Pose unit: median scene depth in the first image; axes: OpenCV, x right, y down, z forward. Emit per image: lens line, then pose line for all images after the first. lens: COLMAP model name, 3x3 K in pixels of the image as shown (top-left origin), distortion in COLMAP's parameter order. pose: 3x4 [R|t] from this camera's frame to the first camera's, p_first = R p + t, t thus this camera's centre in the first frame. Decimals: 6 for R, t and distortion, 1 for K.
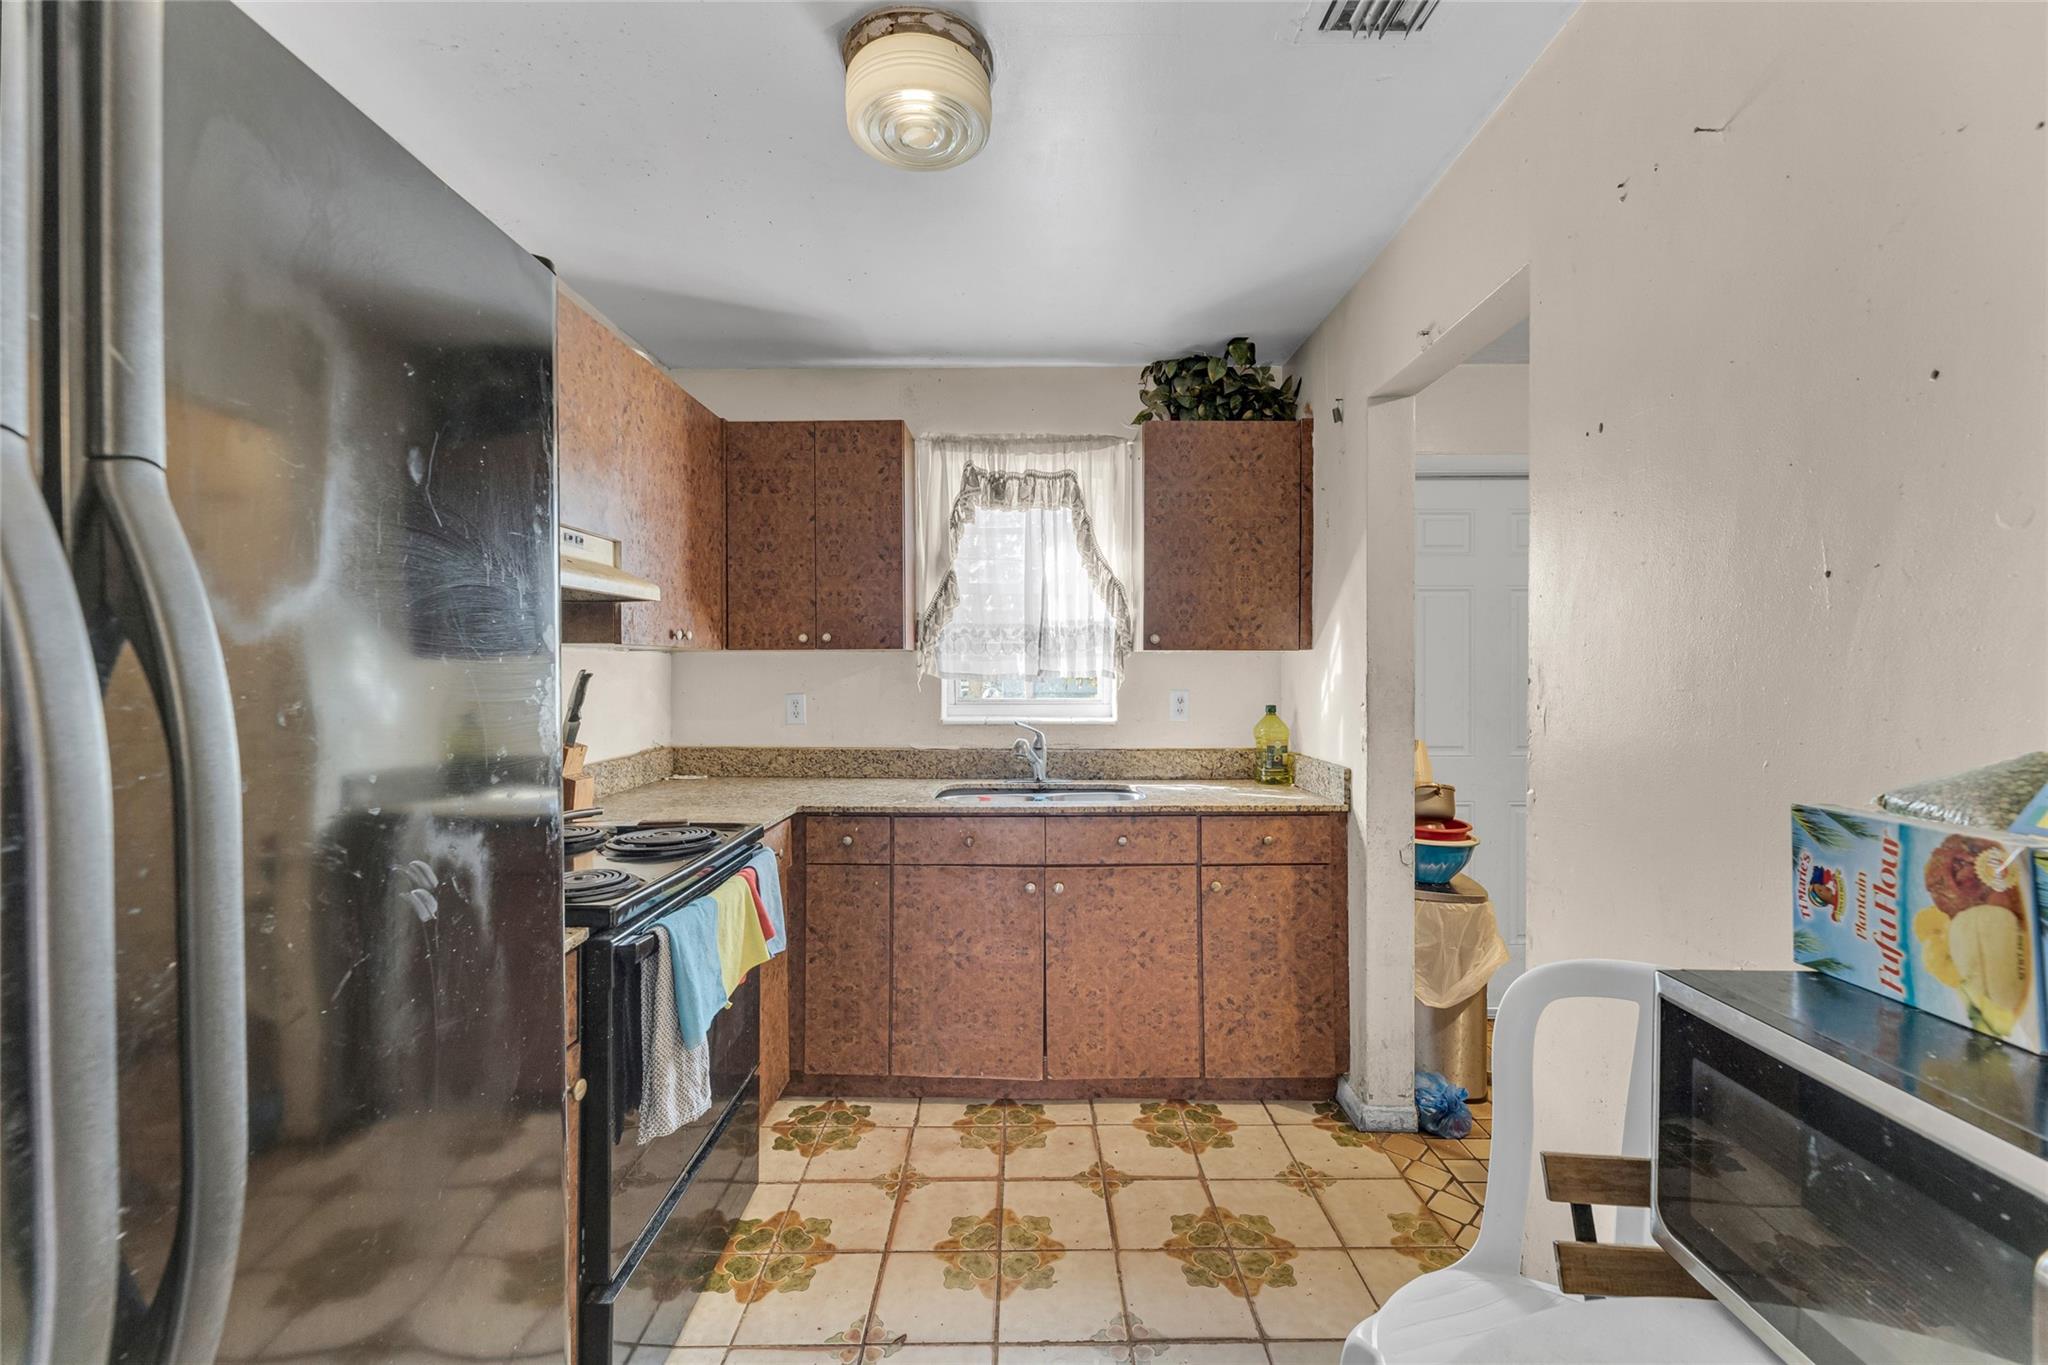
lens RADIAL K [[839.8, 0, 1022.9], [0, 839.8, 677.4], [0, 0, 1]] dist [0.000867, -0.000082]
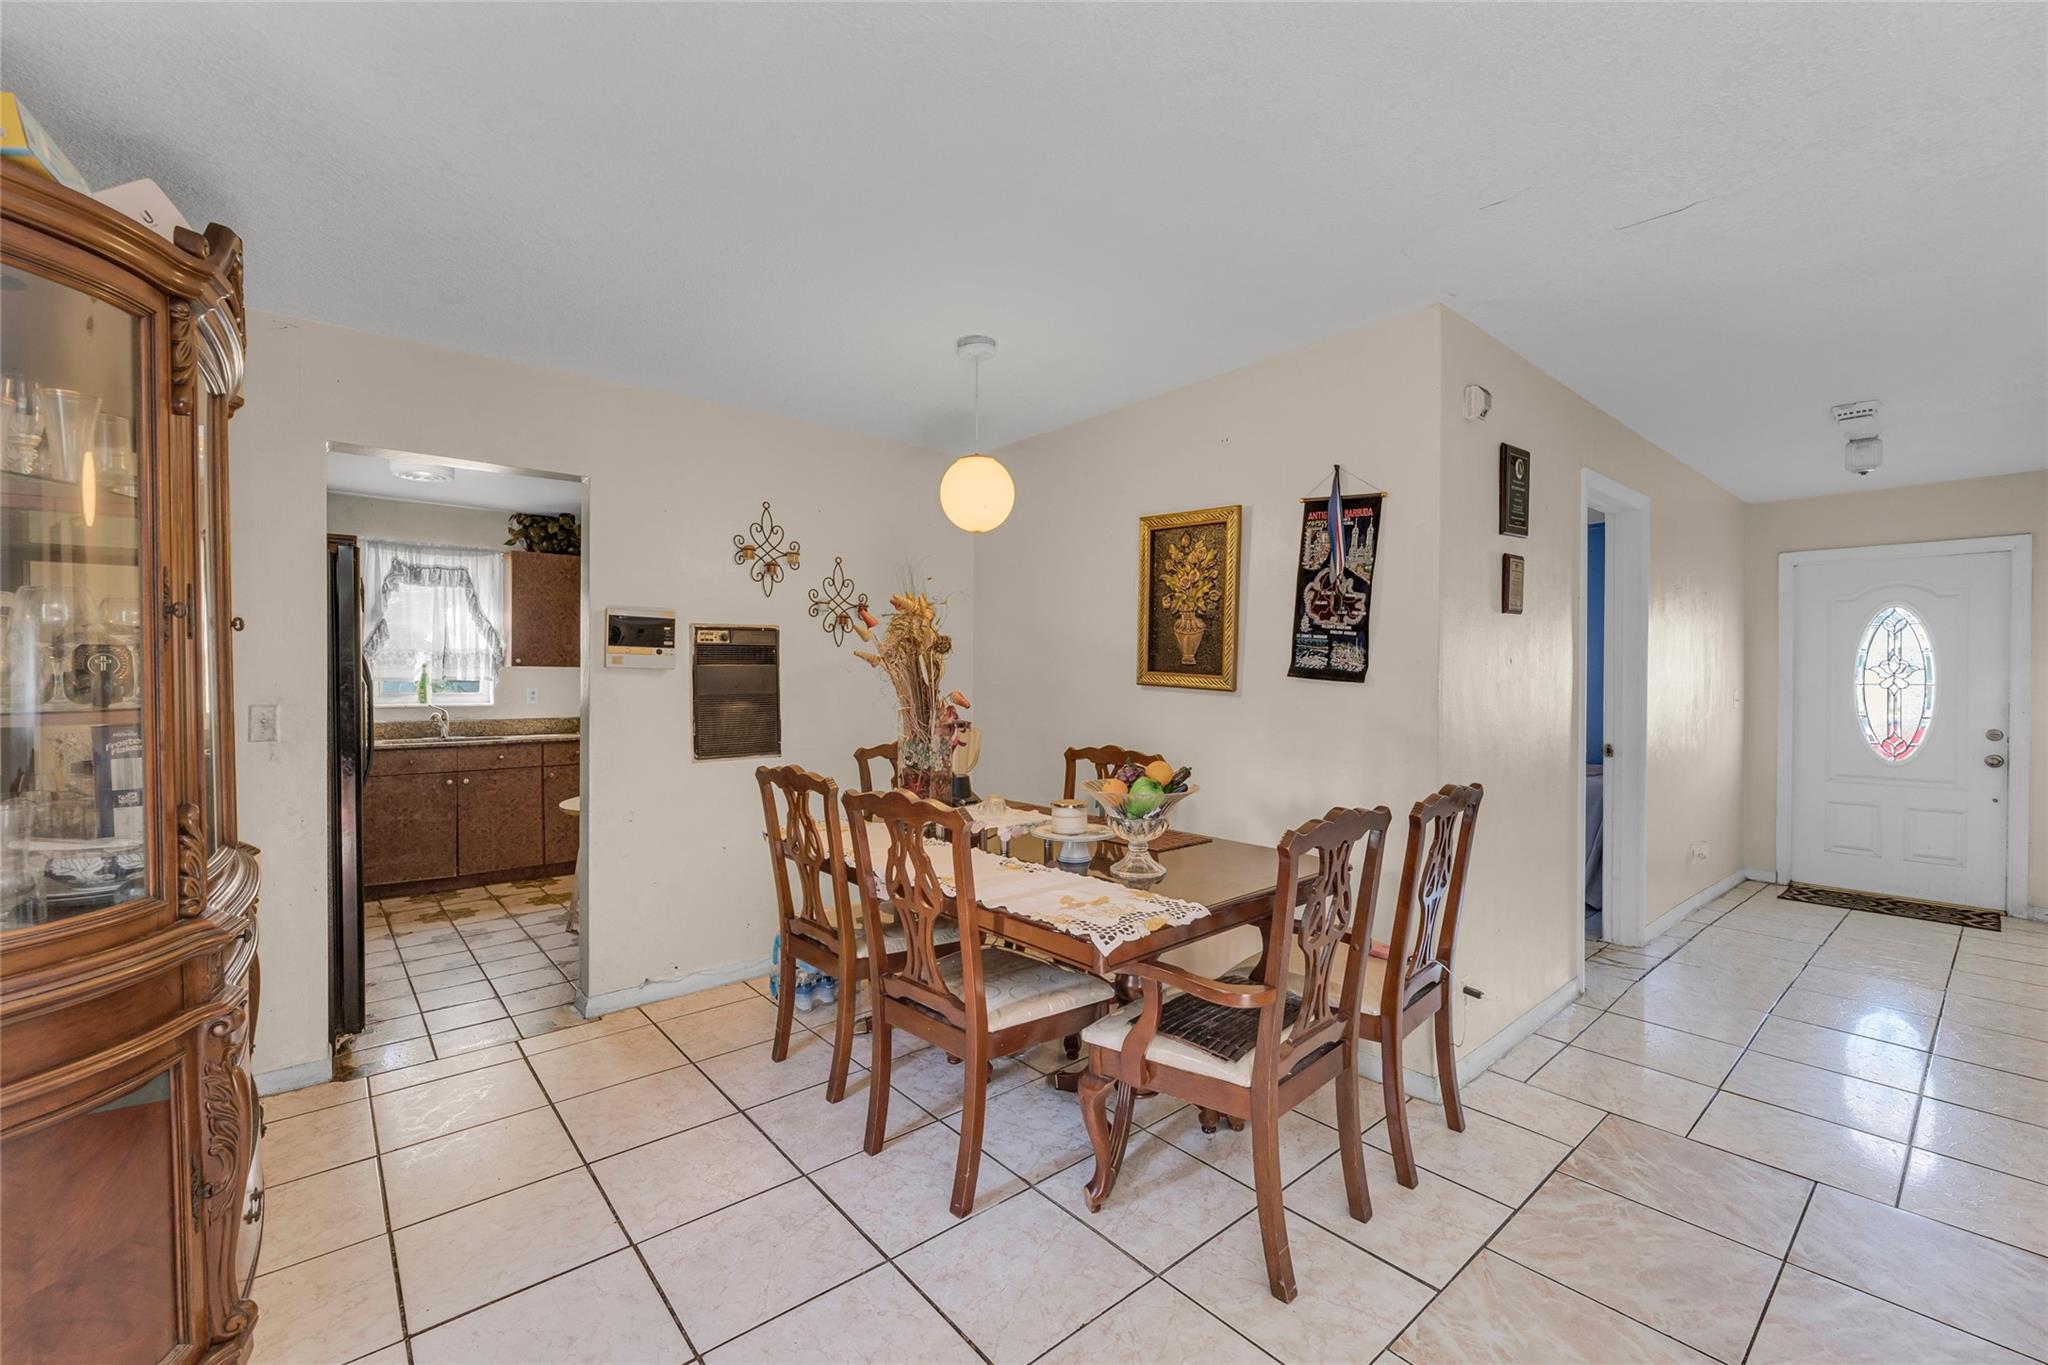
lens RADIAL K [[839.8, 0, 1020.0], [0, 839.8, 687.6], [0, 0, 1]] dist [0.000867, -0.000082]
pose [[0.762487, -0.002086, 0.647000, -0.204666], [0.000550, 0.999997, 0.002577, 0.011912], [-0.647004, -0.001609, 0.762485, -1.175728]]
